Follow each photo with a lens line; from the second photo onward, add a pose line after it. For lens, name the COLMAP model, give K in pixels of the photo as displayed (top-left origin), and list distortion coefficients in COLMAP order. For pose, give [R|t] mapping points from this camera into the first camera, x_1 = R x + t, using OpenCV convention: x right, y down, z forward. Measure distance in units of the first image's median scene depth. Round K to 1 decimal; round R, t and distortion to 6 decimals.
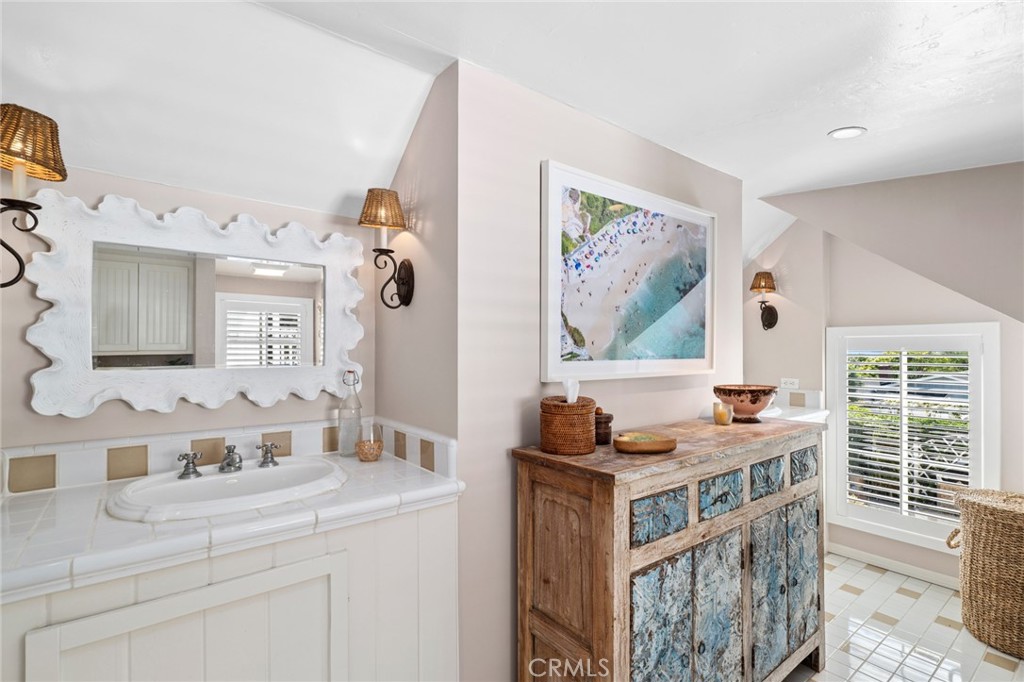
lens RADIAL K [[476.9, 0, 512.7], [0, 476.9, 345.6], [0, 0, 1]] dist [-0.000626, 0.000844]
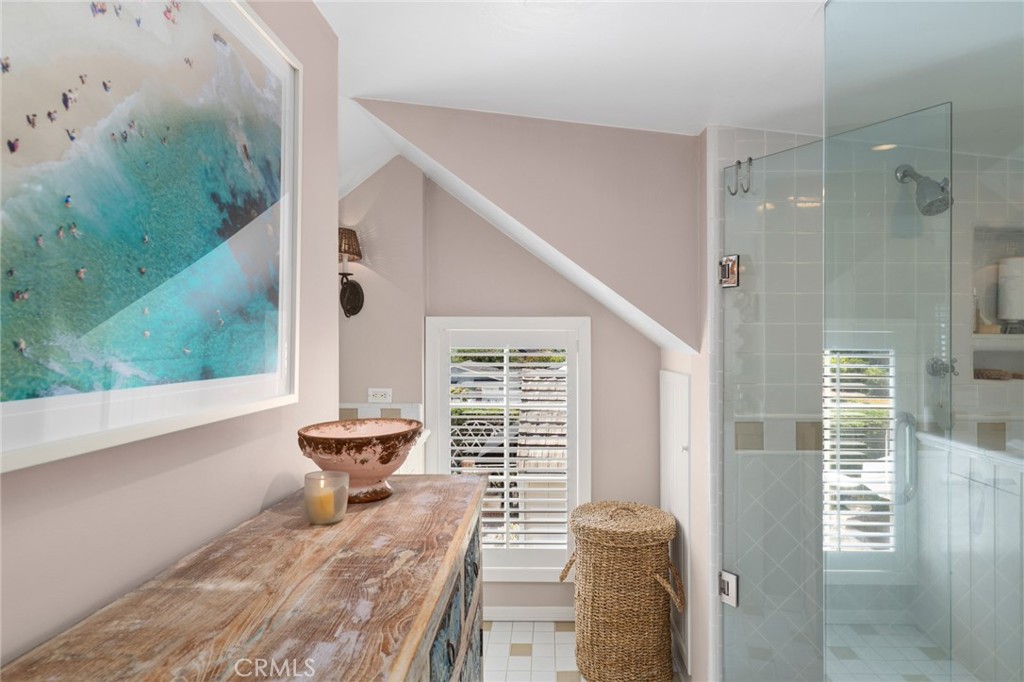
lens RADIAL K [[497.4, 0, 513.0], [0, 497.4, 340.9], [0, 0, 1]] dist [0.005544, 0.000140]
pose [[0.608983, 0.000436, 0.793183, 0.168862], [-0.007004, 0.999964, 0.004828, -0.006459], [-0.793152, -0.008496, 0.608964, 0.549130]]
